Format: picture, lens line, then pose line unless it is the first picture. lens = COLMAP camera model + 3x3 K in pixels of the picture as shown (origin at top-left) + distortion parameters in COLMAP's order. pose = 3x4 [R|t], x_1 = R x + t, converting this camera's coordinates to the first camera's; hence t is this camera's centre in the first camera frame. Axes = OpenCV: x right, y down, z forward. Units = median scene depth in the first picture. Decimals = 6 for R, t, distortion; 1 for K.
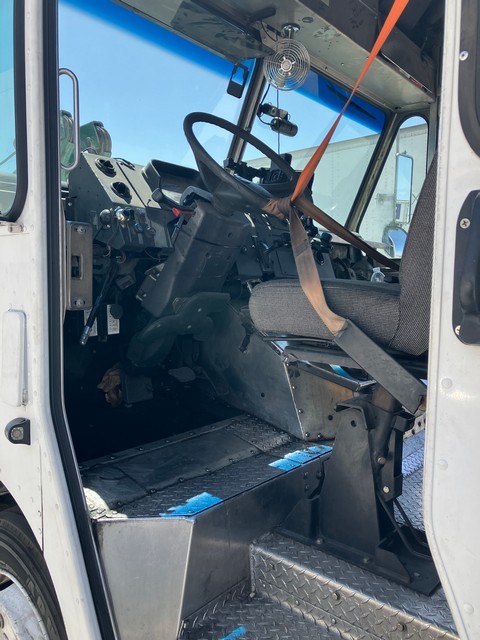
lens RADIAL K [[536.8, 0, 240.0], [0, 536.8, 320.0], [0, 0, 1]] dist [0.006372, 0.001388]
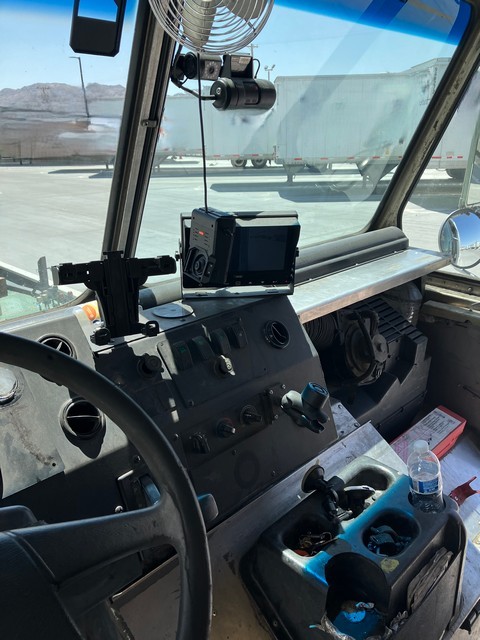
lens RADIAL K [[536.8, 0, 240.0], [0, 536.8, 320.0], [0, 0, 1]] dist [0.006372, 0.001388]
pose [[0.997611, 0.018969, -0.066421, 0.115431], [0.001373, 0.955924, 0.293611, -0.319164], [0.069063, -0.293001, 0.953615, 0.529600]]
